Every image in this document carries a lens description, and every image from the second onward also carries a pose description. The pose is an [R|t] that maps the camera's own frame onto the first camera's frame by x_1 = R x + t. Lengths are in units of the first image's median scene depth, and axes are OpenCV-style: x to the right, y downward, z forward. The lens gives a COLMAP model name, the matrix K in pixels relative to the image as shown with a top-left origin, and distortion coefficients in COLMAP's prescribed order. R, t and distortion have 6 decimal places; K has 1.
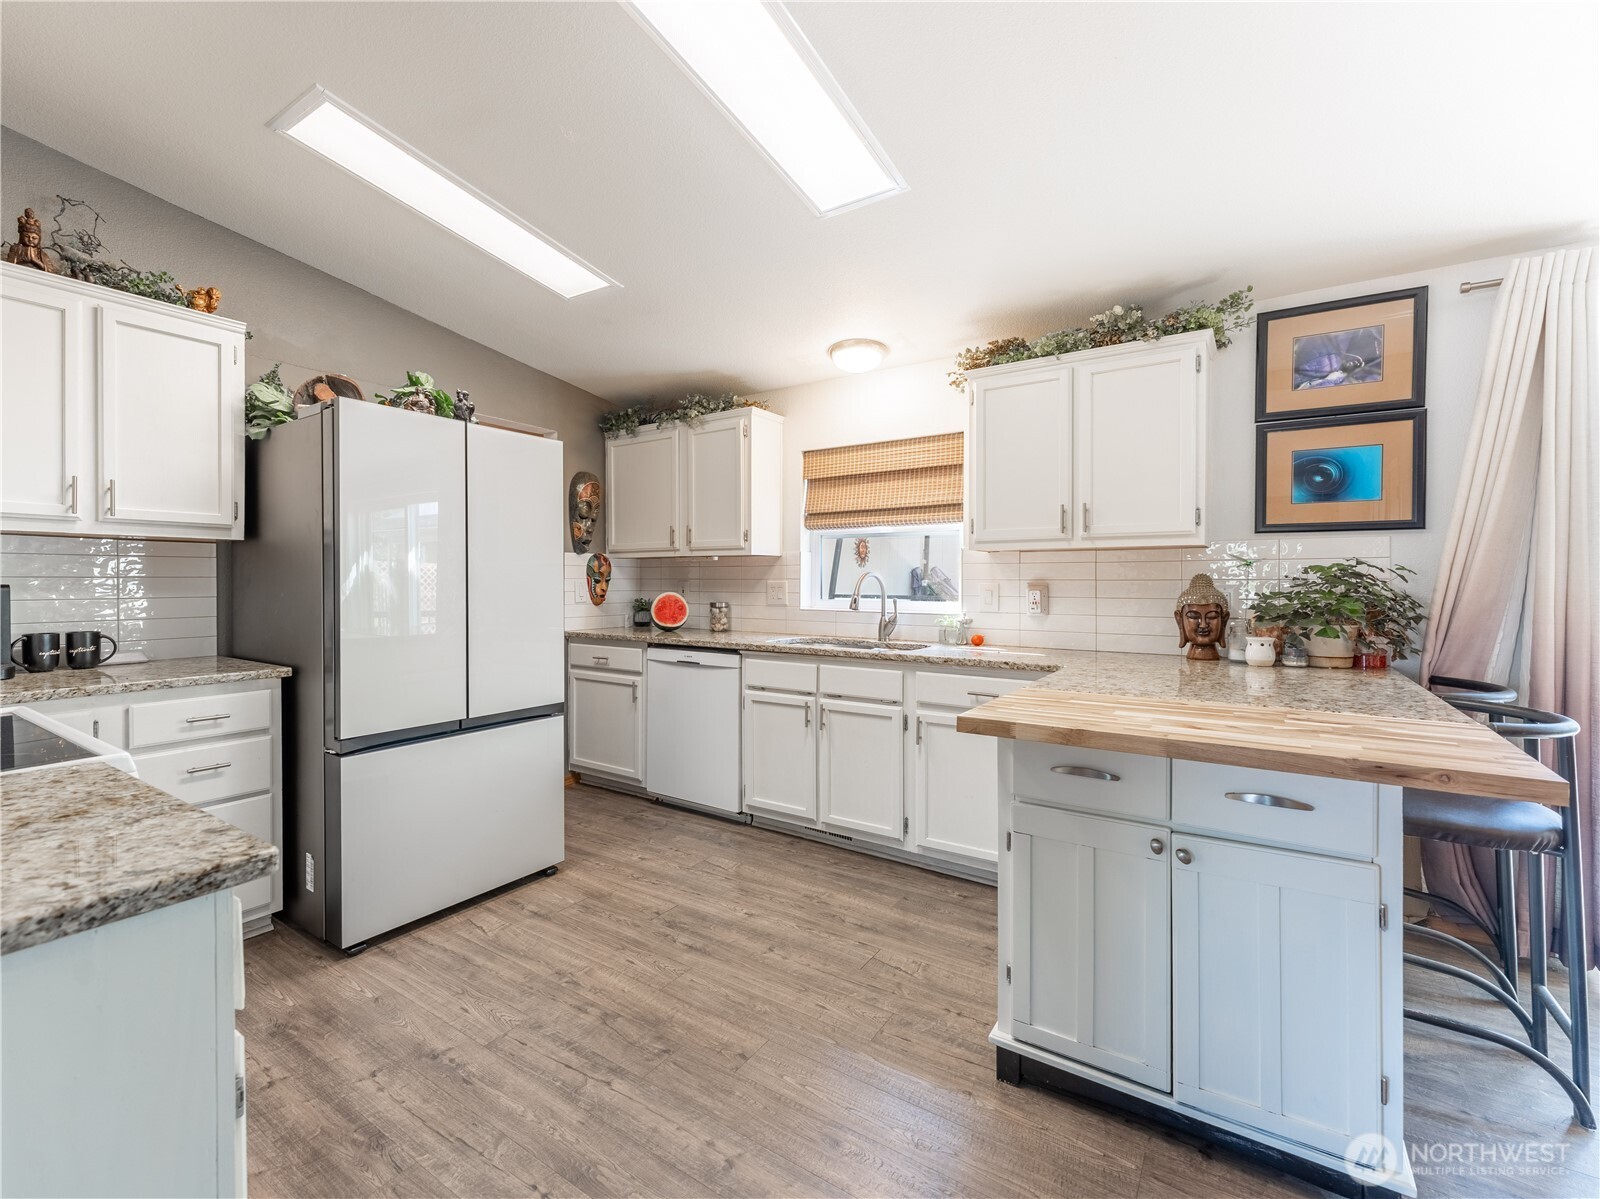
lens RADIAL K [[727.3, 0, 696.5], [0, 727.3, 587.0], [0, 0, 1]] dist [0.002407, -0.001625]
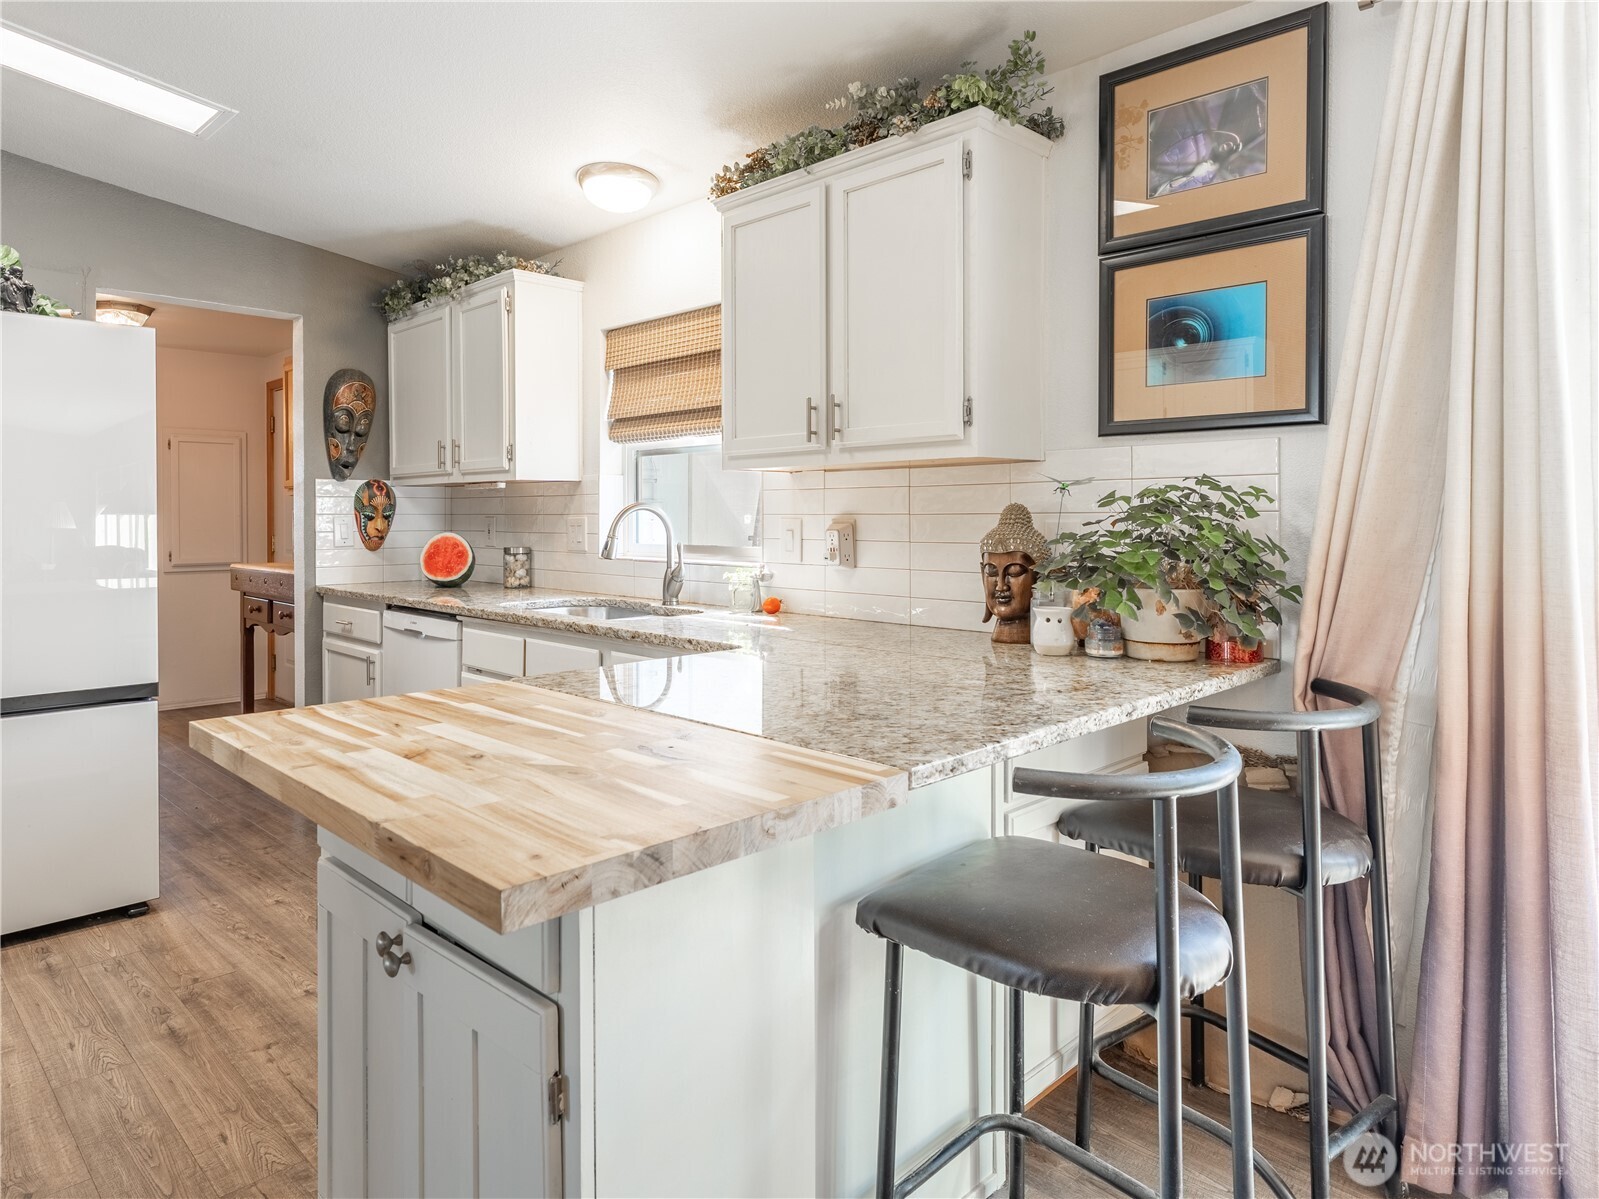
lens RADIAL K [[994.9, 0, 694.9], [0, 994.9, 524.1], [0, 0, 1]] dist [0.004335, -0.001616]
pose [[0.983071, -0.001646, -0.183218, 0.581407], [0.001699, 0.999999, 0.000130, -0.001259], [0.183218, -0.000439, 0.983072, 0.117182]]
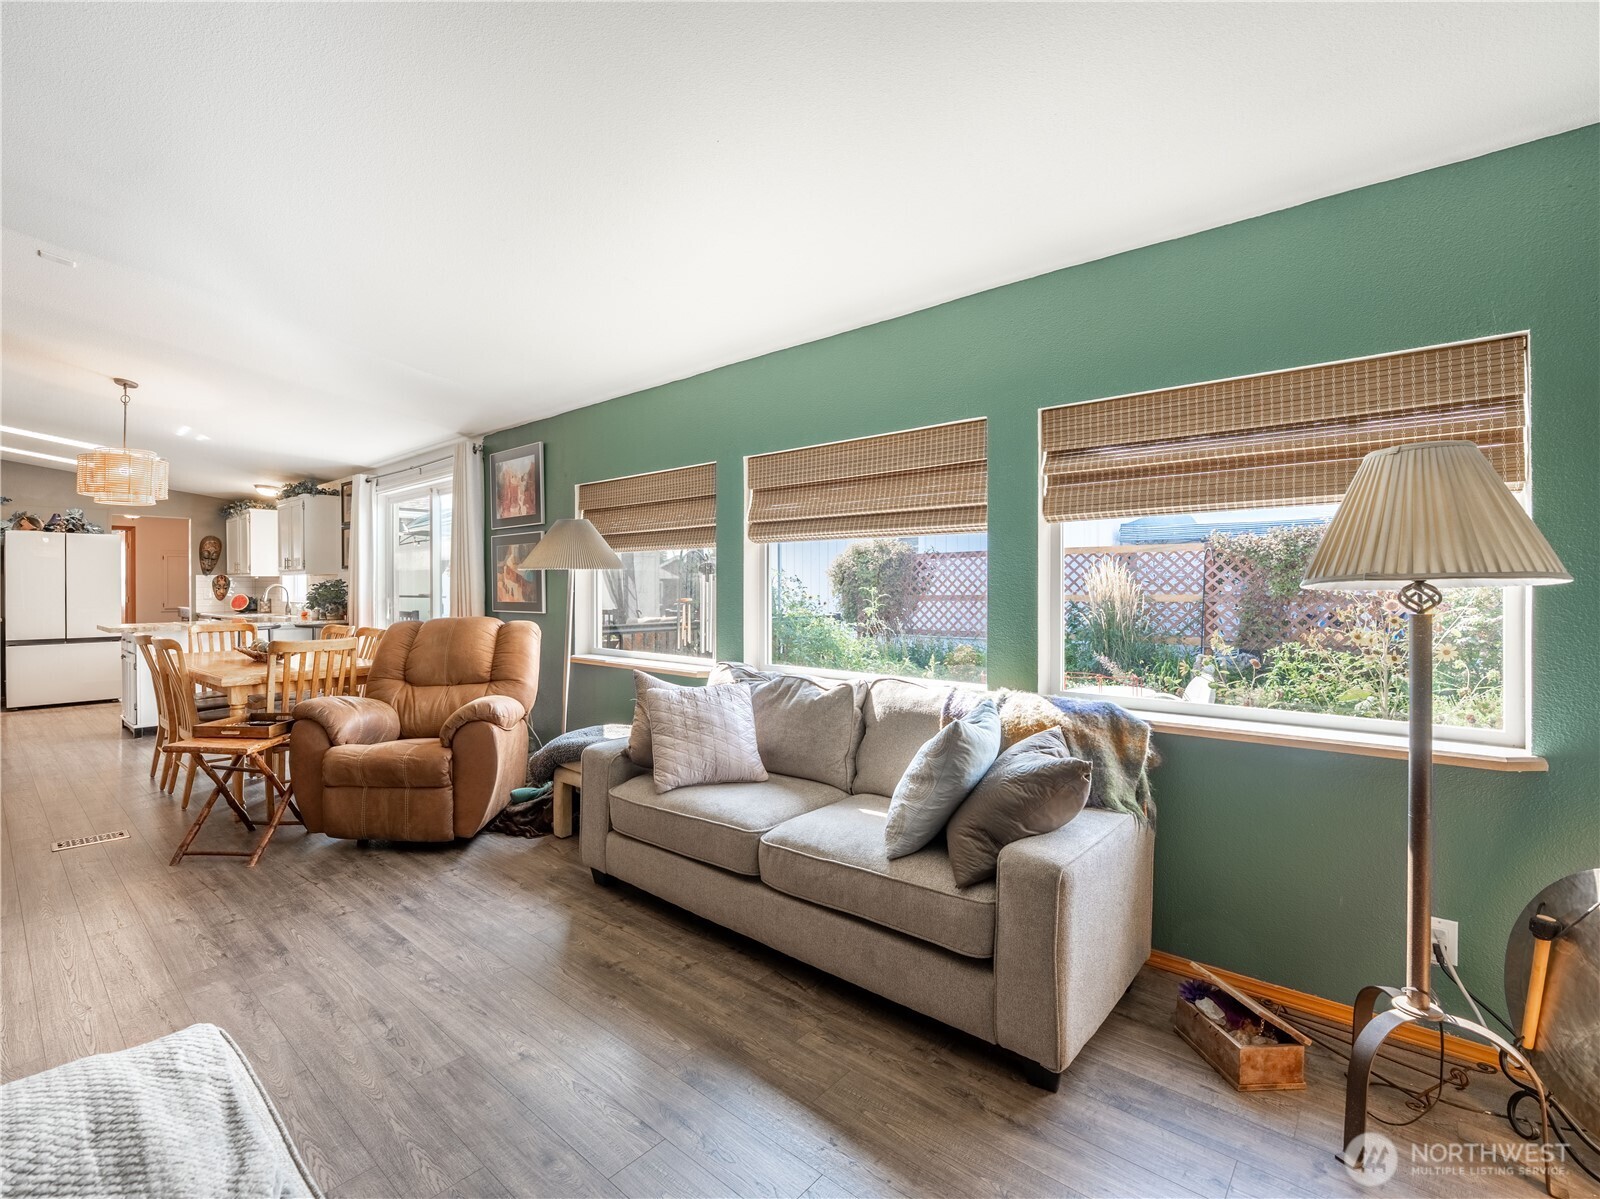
lens RADIAL K [[726.7, 0, 721.1], [0, 726.7, 583.6], [0, 0, 1]] dist [-0.029259, -0.000843]
pose [[0.992272, -0.009857, -0.123686, 2.420143], [0.008434, 0.999892, -0.012022, 0.023921], [0.123792, 0.010886, 0.992249, -1.332539]]
